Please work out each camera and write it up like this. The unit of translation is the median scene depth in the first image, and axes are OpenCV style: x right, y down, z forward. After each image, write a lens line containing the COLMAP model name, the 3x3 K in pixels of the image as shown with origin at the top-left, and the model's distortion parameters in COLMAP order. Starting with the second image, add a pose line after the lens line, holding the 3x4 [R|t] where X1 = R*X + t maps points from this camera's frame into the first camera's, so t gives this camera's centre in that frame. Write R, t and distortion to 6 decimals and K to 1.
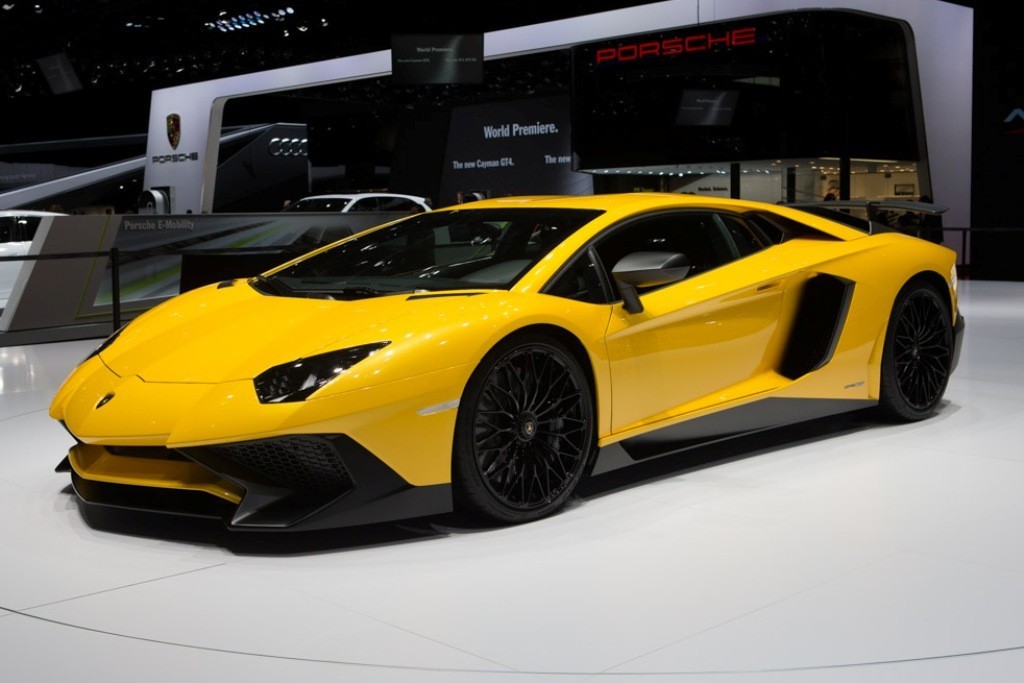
lens RADIAL K [[1173.2, 0, 503.3], [0, 1173.2, 338.6], [0, 0, 1]] dist [-0.040608, 0.000000]
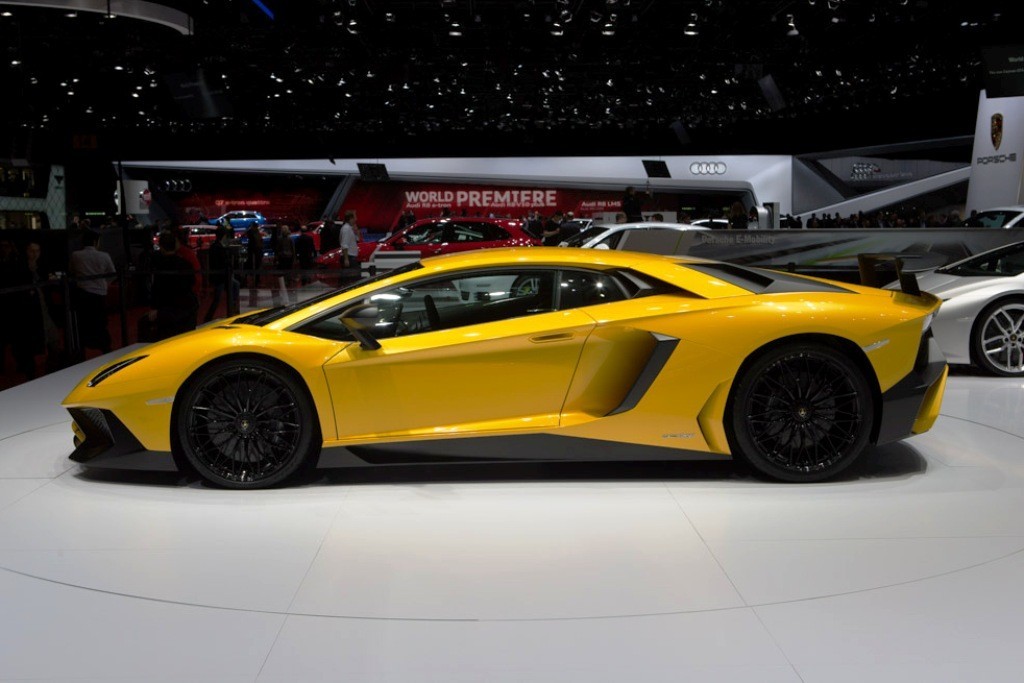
lens RADIAL K [[1178.8, 0, 512.5], [0, 1178.8, 346.3], [0, 0, 1]] dist [-0.046420, 0.000000]
pose [[0.758381, 0.077216, -0.647222, 0.166032], [-0.072127, 0.996802, 0.034408, -0.012716], [0.647809, 0.020587, 0.761525, 0.016595]]
